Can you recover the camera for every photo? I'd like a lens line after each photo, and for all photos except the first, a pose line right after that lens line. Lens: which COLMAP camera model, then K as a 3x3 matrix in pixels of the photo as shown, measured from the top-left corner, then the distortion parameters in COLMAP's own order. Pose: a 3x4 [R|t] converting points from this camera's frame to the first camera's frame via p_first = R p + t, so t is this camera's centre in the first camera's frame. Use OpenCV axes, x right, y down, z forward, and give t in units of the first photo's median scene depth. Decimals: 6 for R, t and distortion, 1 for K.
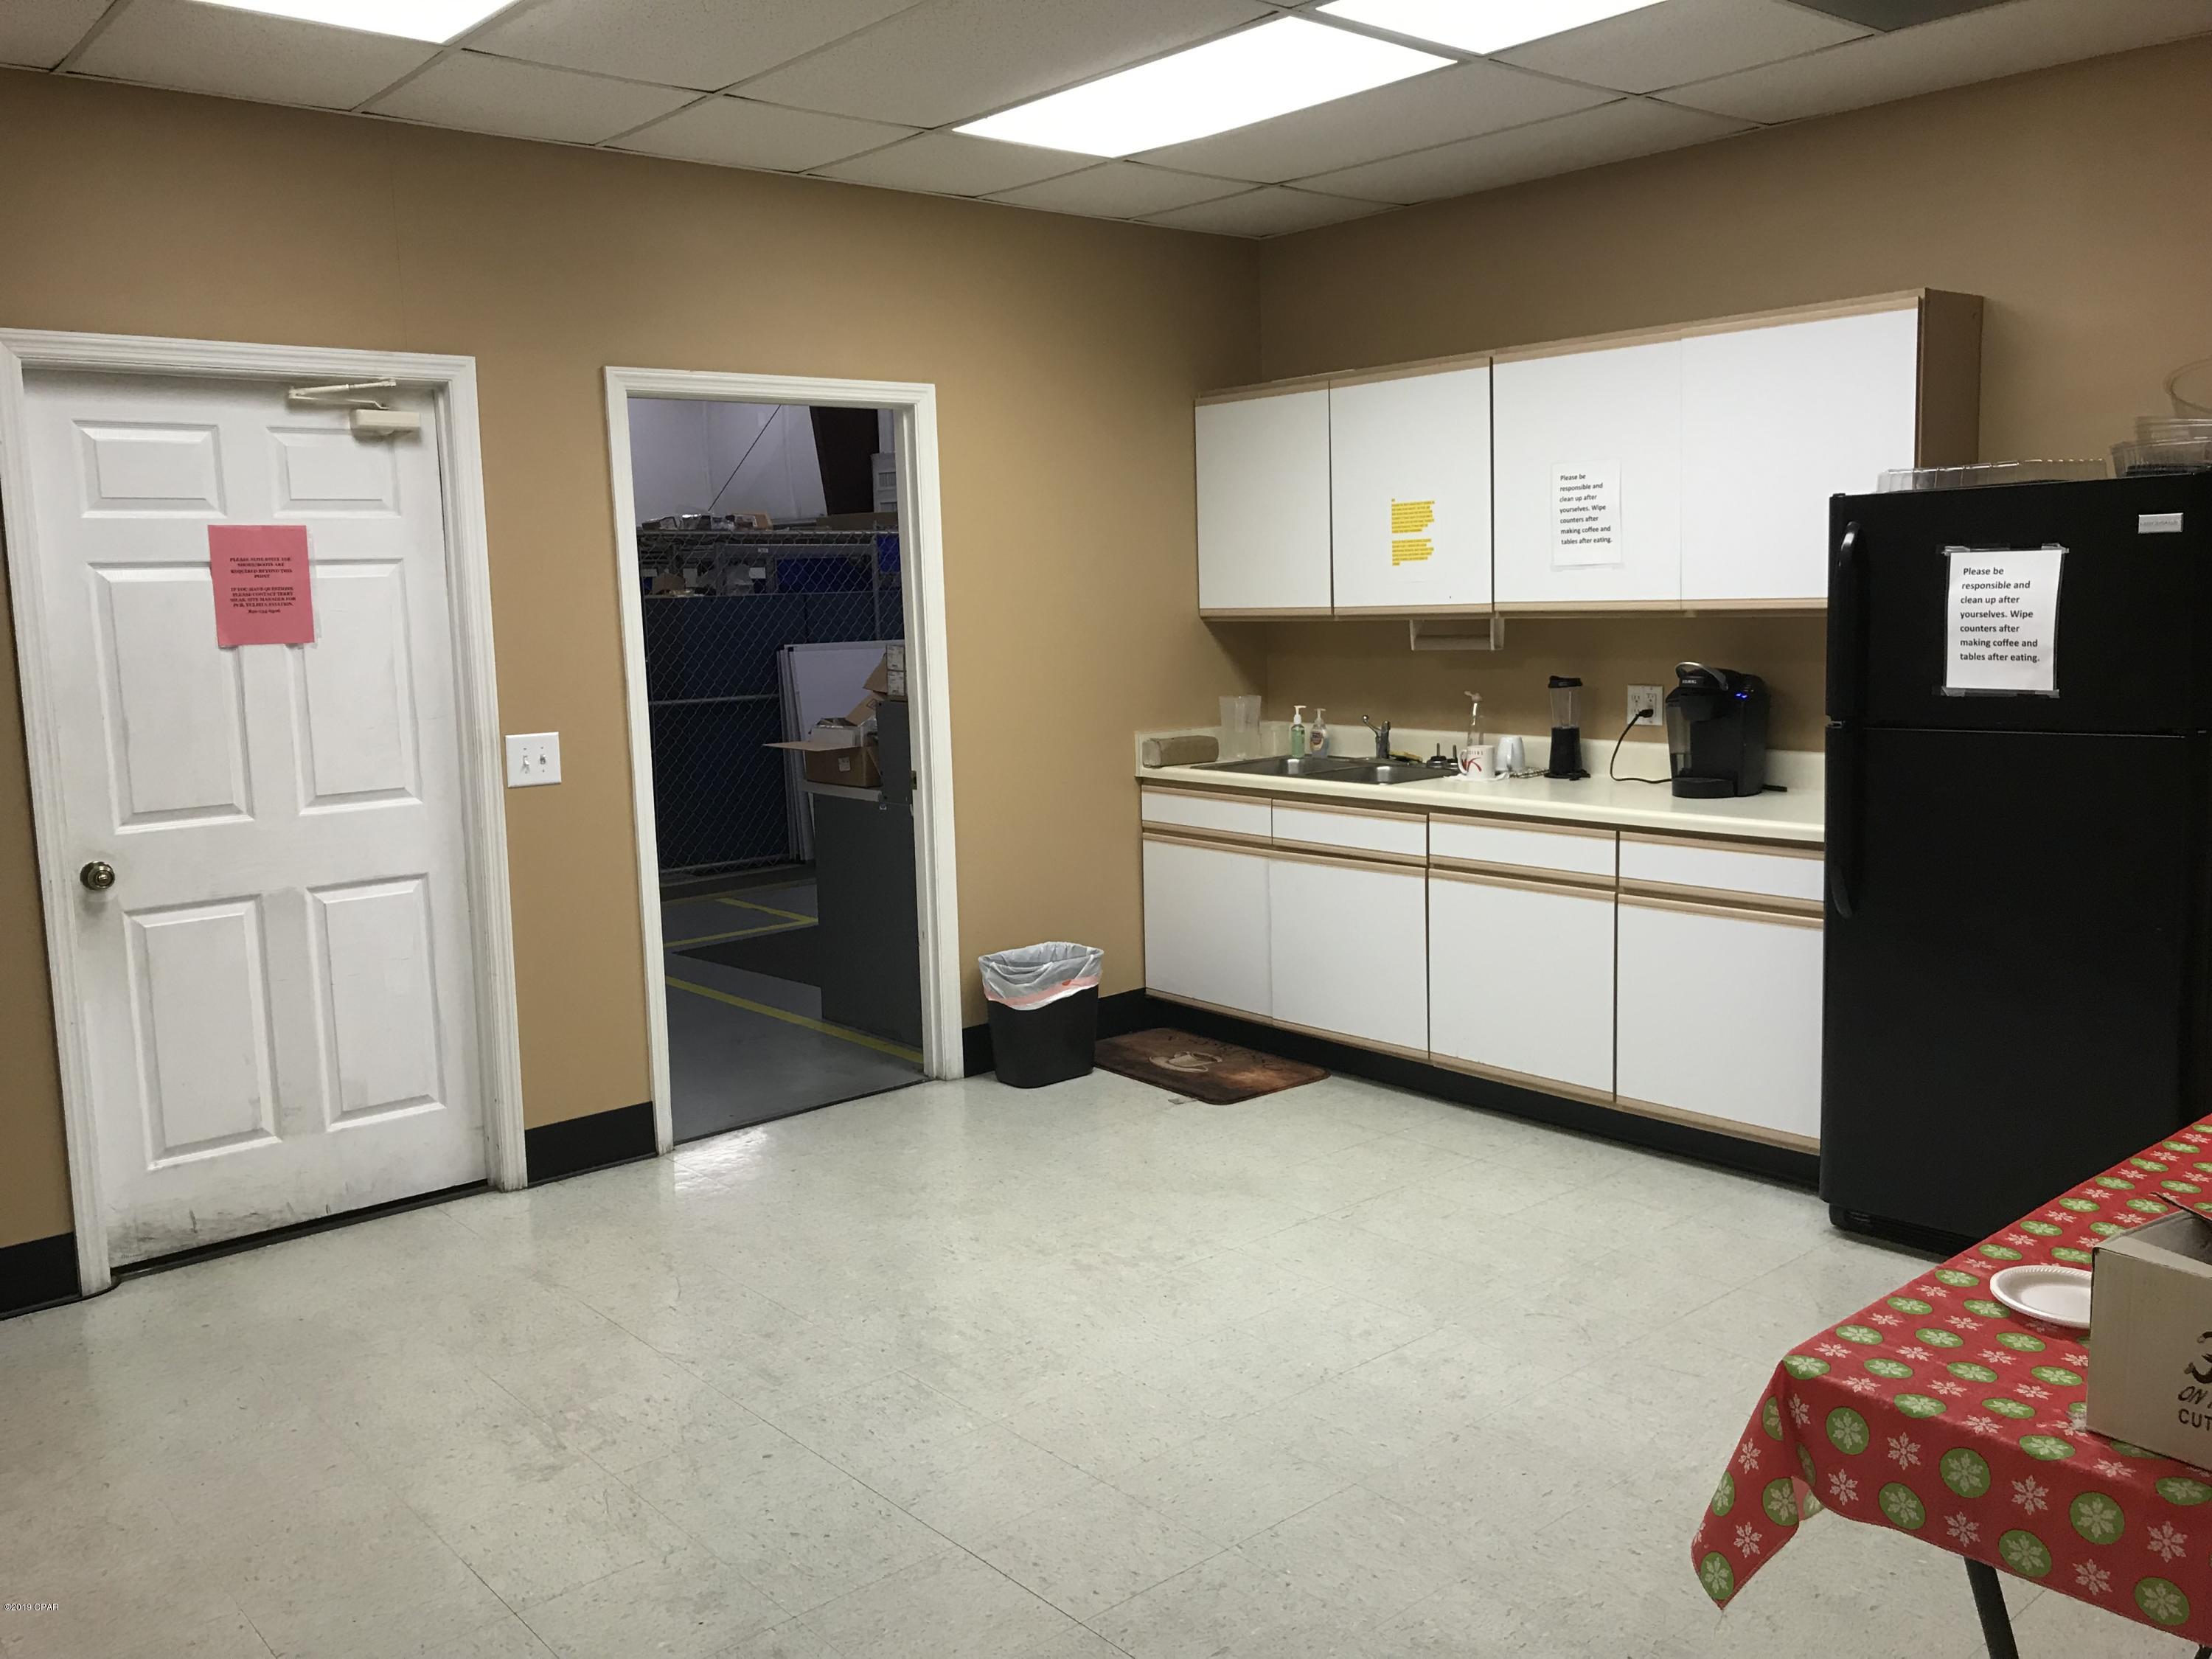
lens RADIAL K [[1829.2, 0, 1116.0], [0, 1829.2, 827.4], [0, 0, 1]] dist [0.041421, -0.009922]
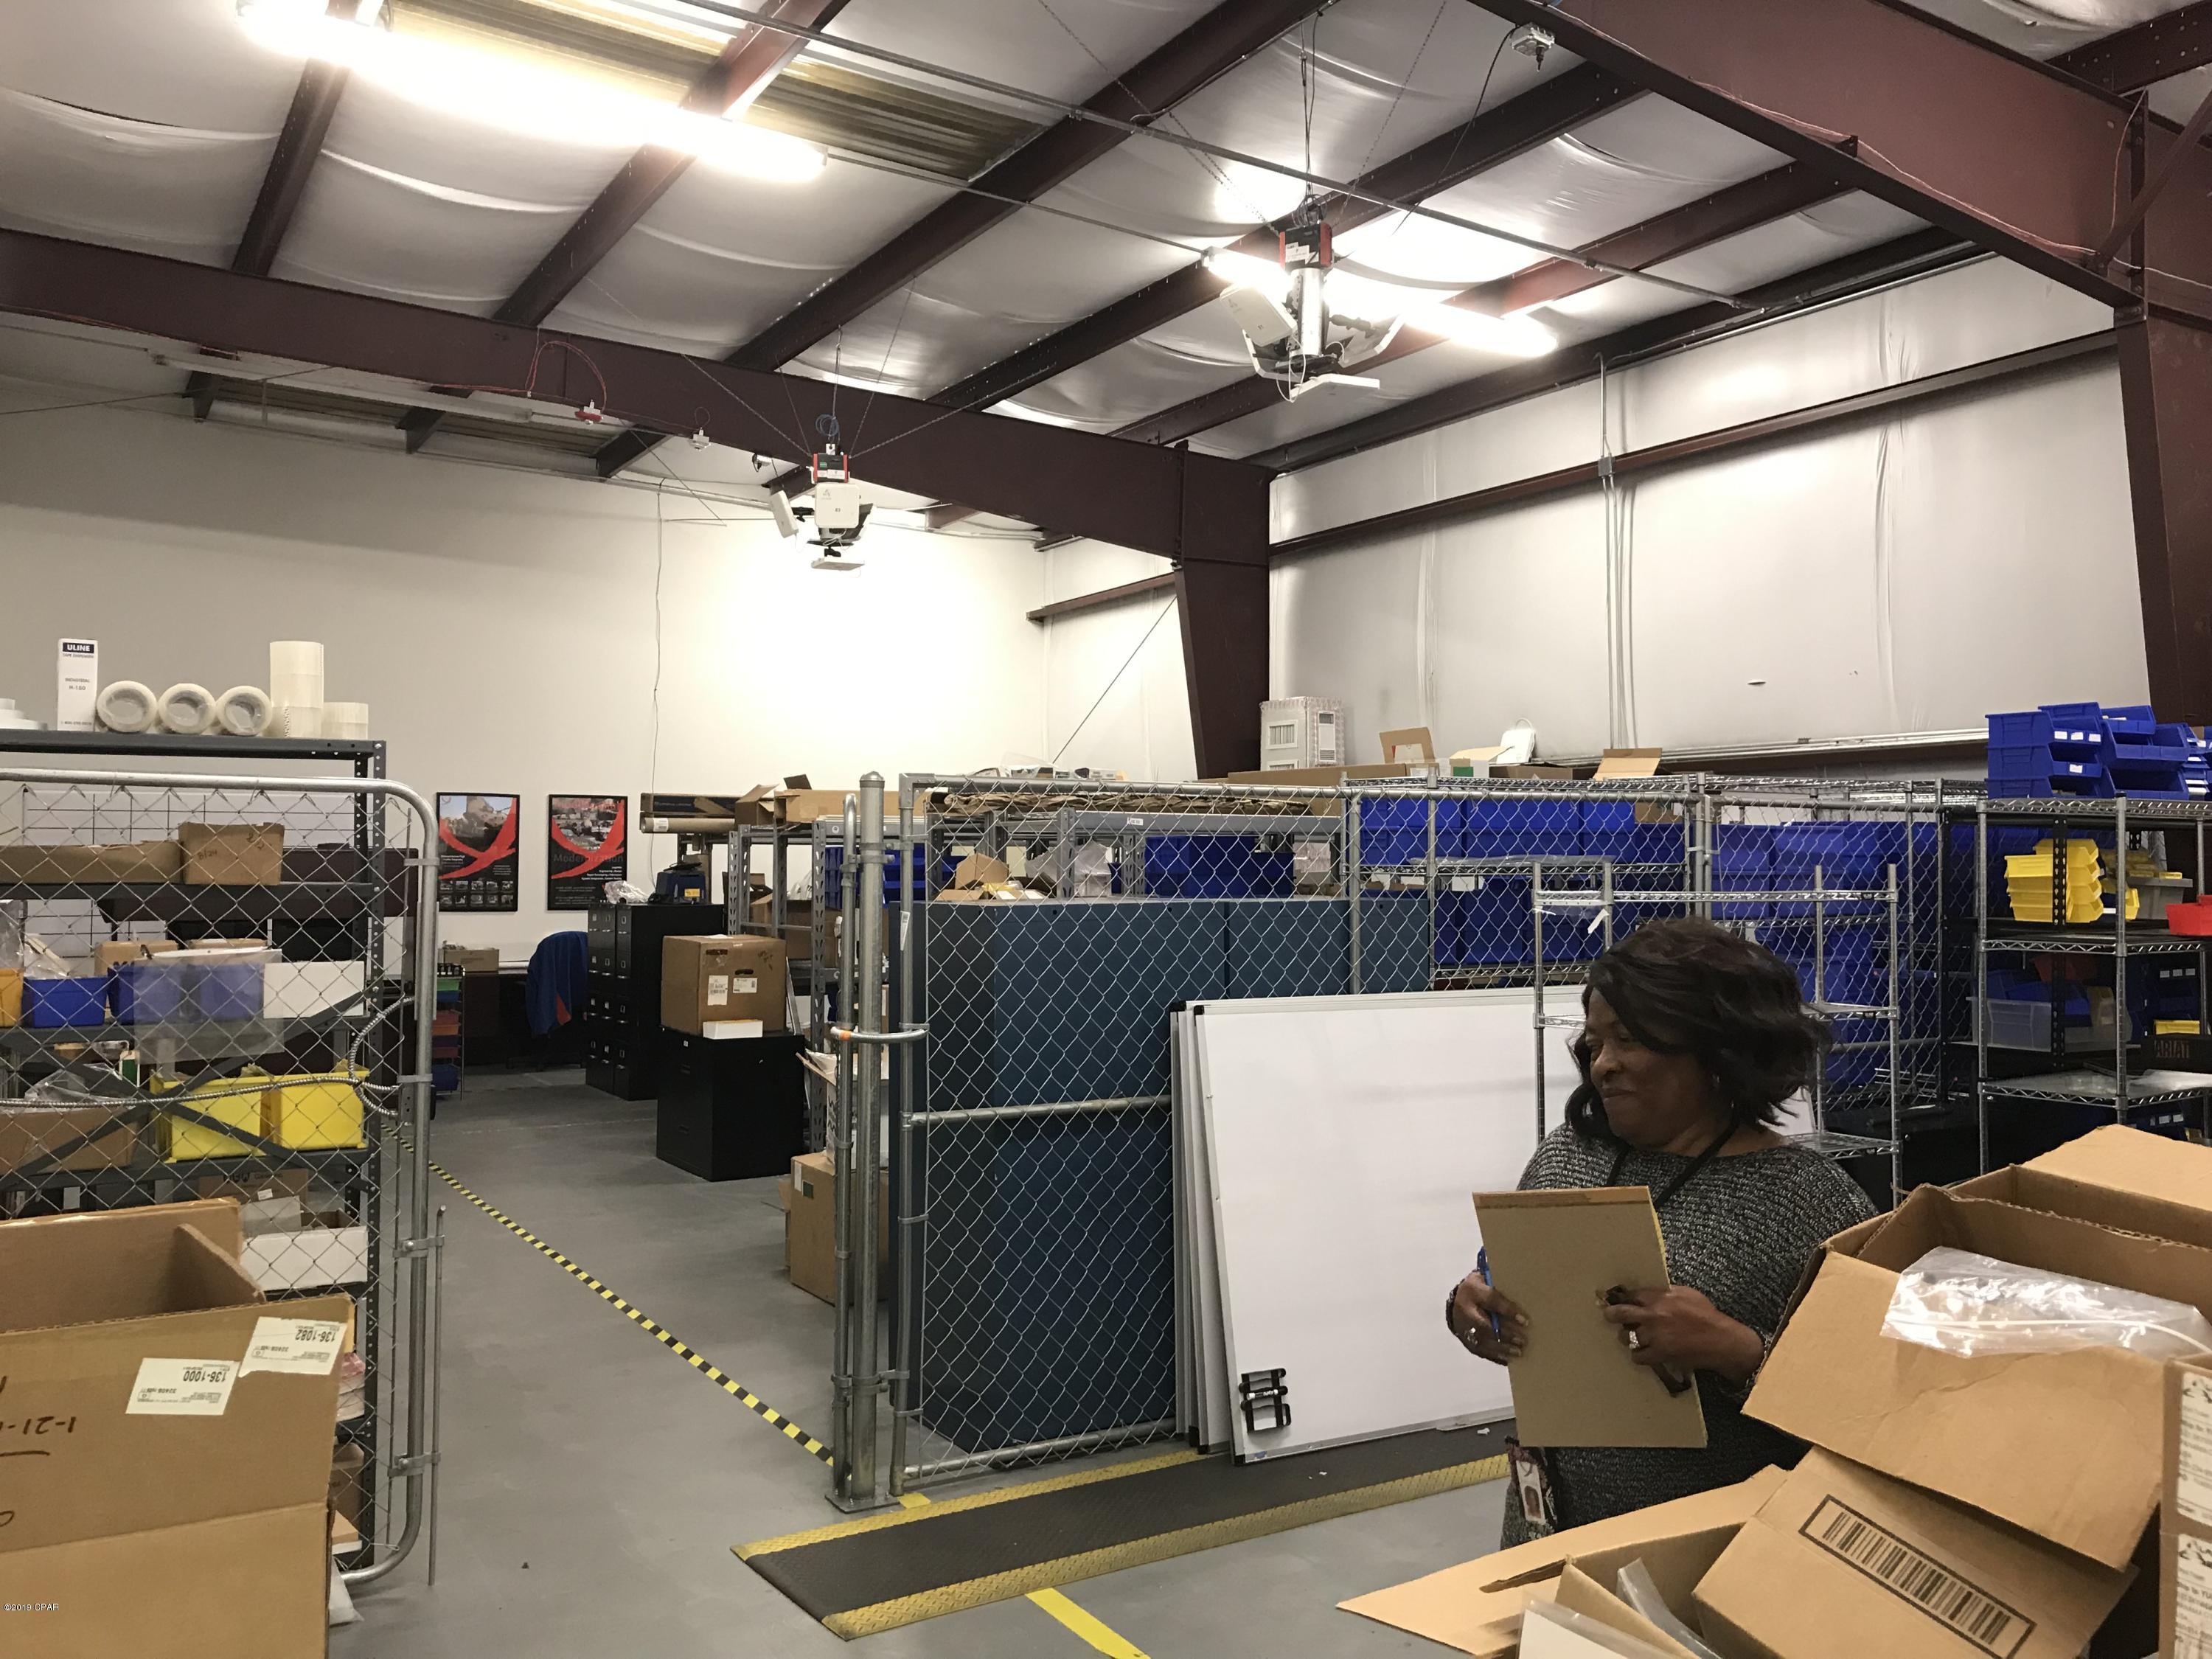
lens RADIAL K [[1829.2, 0, 1103.5], [0, 1829.2, 828.5], [0, 0, 1]] dist [0.041421, -0.009922]
pose [[0.983851, 0.026048, -0.177082, -0.137403], [-0.052594, 0.987750, -0.146917, -0.085131], [0.171085, 0.153858, 0.973169, 0.586966]]
